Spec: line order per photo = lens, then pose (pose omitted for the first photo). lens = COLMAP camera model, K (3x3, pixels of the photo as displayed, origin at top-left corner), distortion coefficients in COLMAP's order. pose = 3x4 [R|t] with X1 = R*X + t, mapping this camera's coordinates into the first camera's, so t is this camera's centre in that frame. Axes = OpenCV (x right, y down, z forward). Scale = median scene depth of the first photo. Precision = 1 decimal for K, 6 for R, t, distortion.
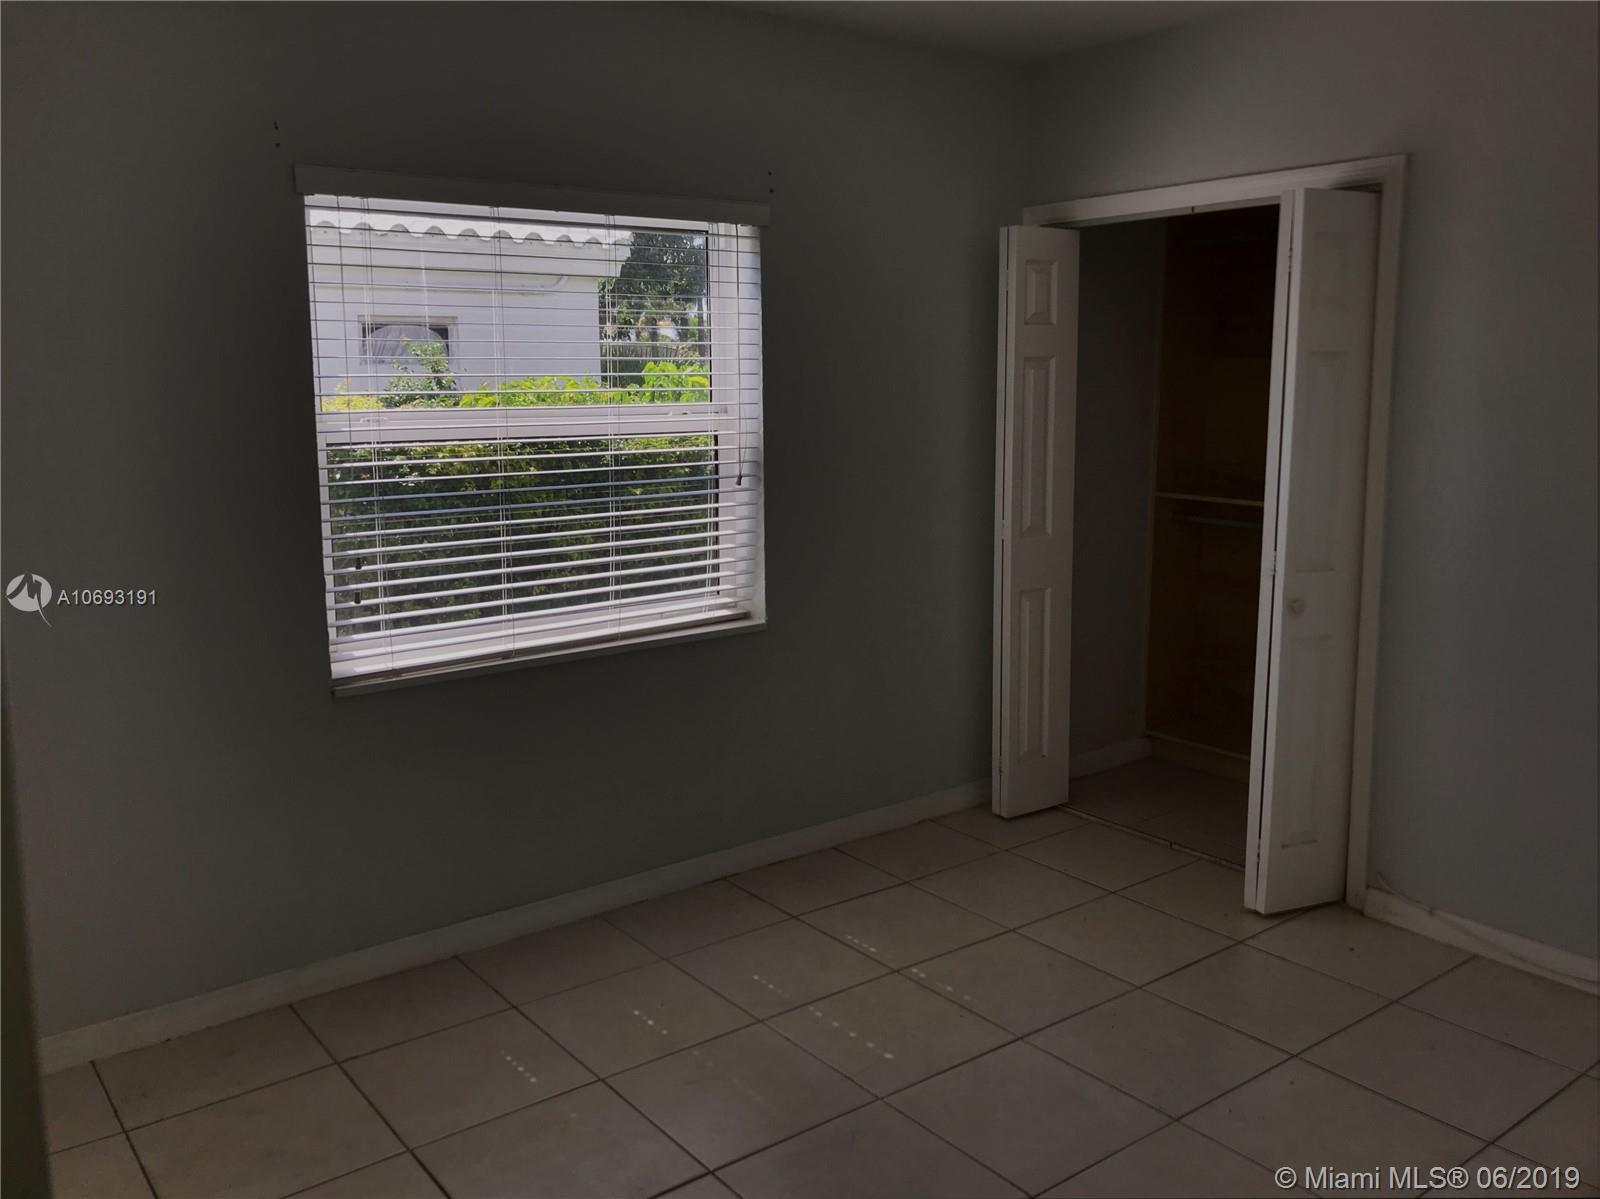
lens RADIAL K [[1330.7, 0, 797.1], [0, 1330.7, 591.5], [0, 0, 1]] dist [0.038562, -0.033001]
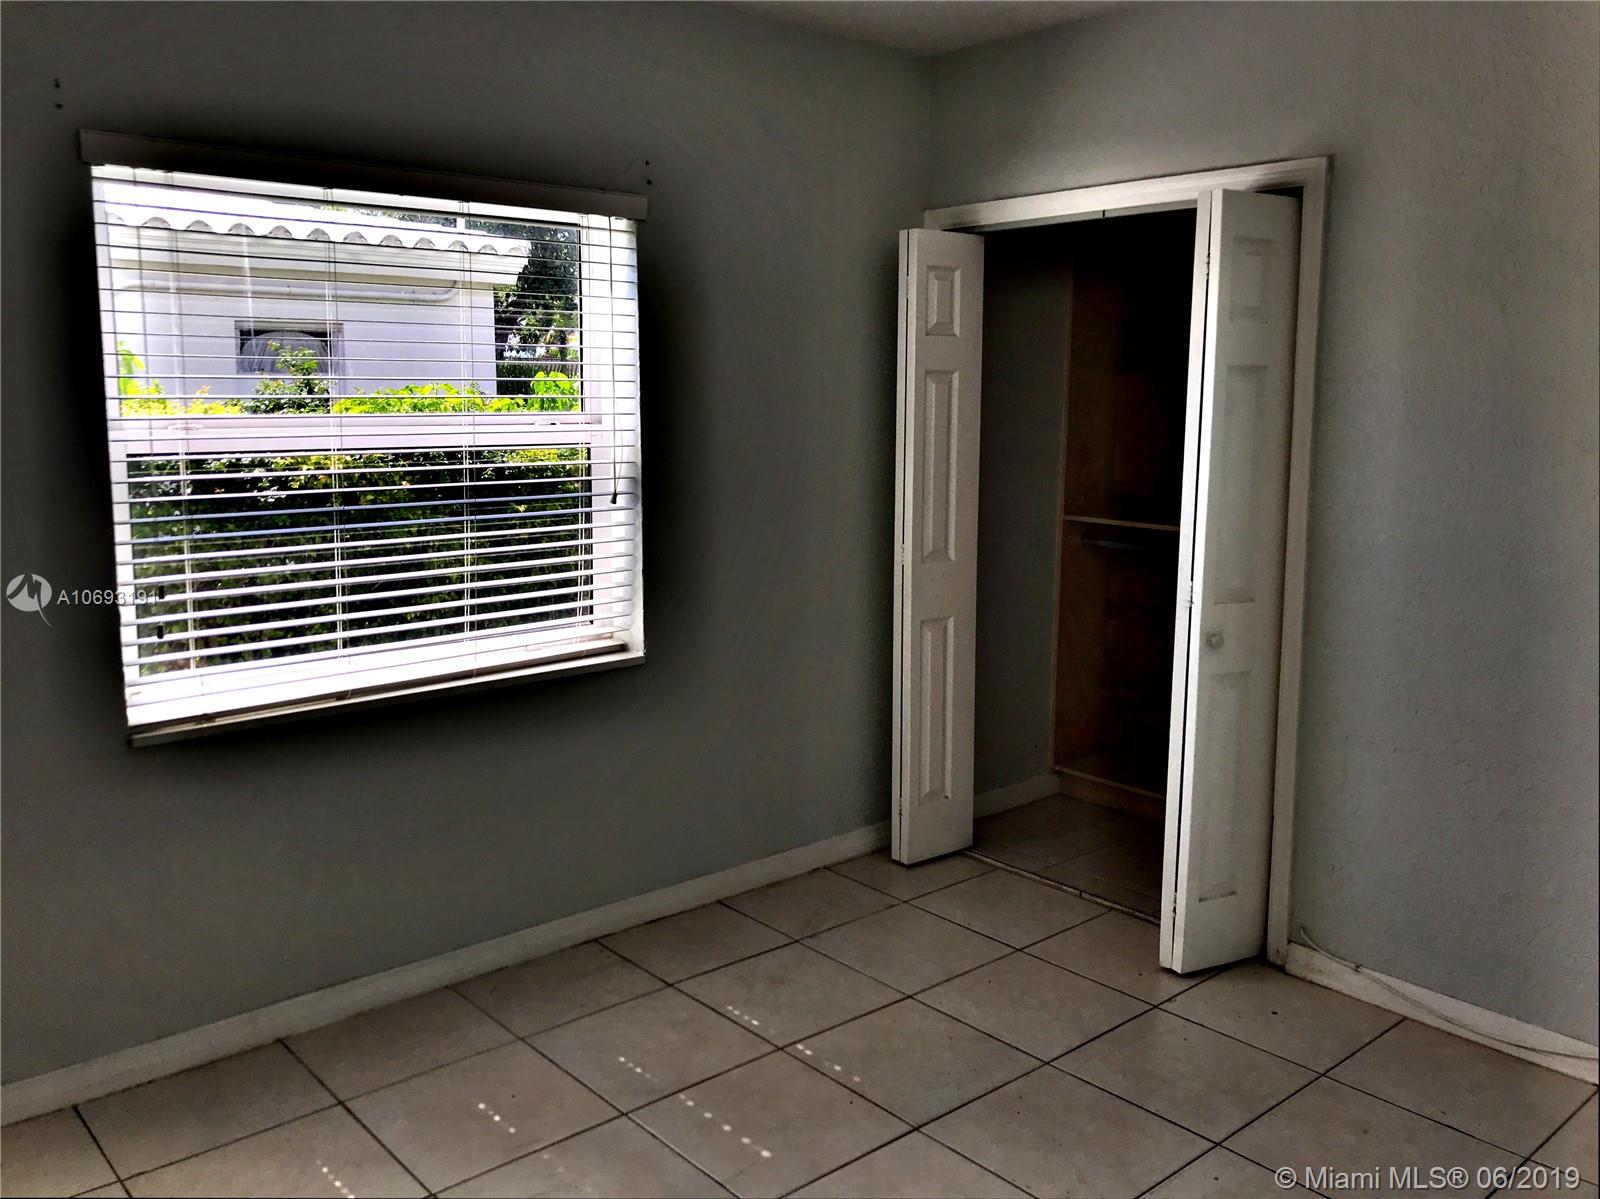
lens RADIAL K [[1330.7, 0, 799.6], [0, 1330.7, 589.9], [0, 0, 1]] dist [0.038562, -0.033001]
pose [[0.997773, 0.002904, 0.066643, 0.024325], [-0.002011, 0.999907, -0.013465, -0.010350], [-0.066676, 0.013301, 0.997686, 0.092747]]
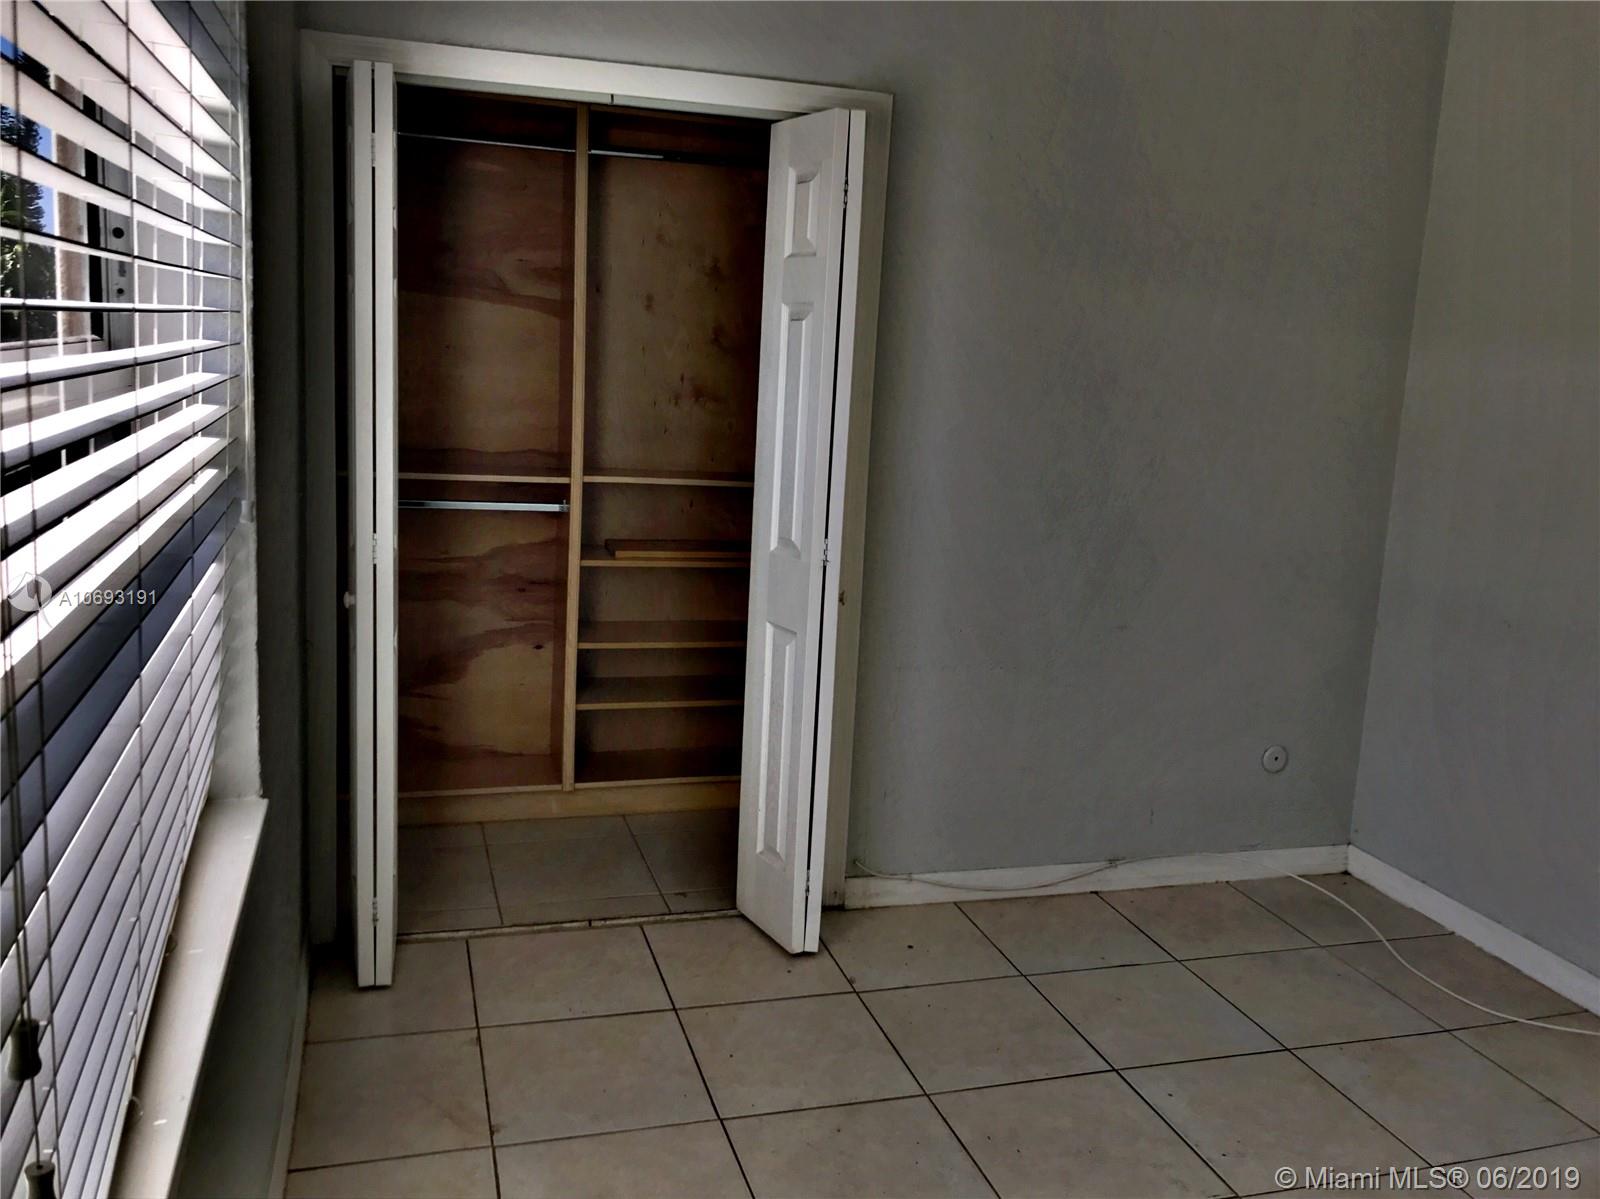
lens RADIAL K [[1330.7, 0, 795.1], [0, 1330.7, 584.7], [0, 0, 1]] dist [0.038562, -0.033001]
pose [[0.356449, -0.149492, 0.922278, -0.421430], [0.099965, 0.987553, 0.121437, -0.101848], [-0.928951, 0.048910, 0.366957, 0.677289]]
